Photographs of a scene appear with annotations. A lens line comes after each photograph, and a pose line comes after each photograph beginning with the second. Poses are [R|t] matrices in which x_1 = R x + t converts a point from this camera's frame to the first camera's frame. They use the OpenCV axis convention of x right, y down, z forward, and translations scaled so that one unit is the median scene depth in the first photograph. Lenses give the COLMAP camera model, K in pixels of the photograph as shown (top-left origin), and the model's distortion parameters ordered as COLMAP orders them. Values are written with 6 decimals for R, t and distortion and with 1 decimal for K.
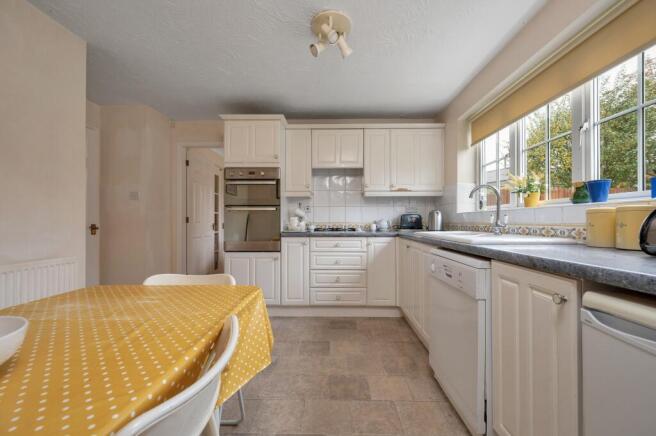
lens RADIAL K [[269.1, 0, 329.6], [0, 269.1, 219.5], [0, 0, 1]] dist [0.000367, 0.000026]
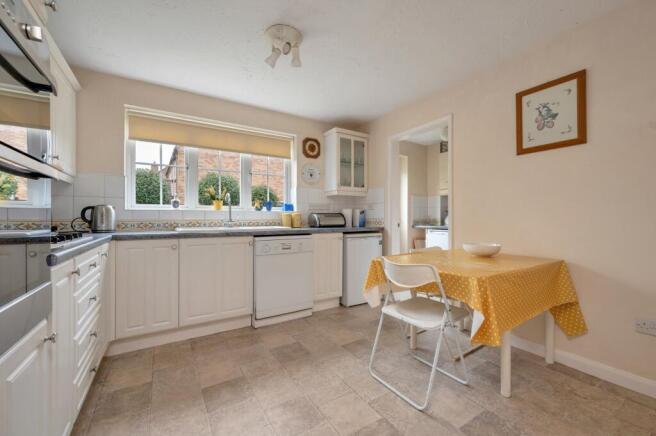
lens RADIAL K [[269.1, 0, 329.4], [0, 269.1, 216.4], [0, 0, 1]] dist [0.000367, 0.000026]
pose [[-0.541407, -0.004730, 0.840748, -0.937489], [-0.006242, 0.999979, 0.001607, -0.007786], [-0.840738, -0.004378, -0.541425, 1.332893]]
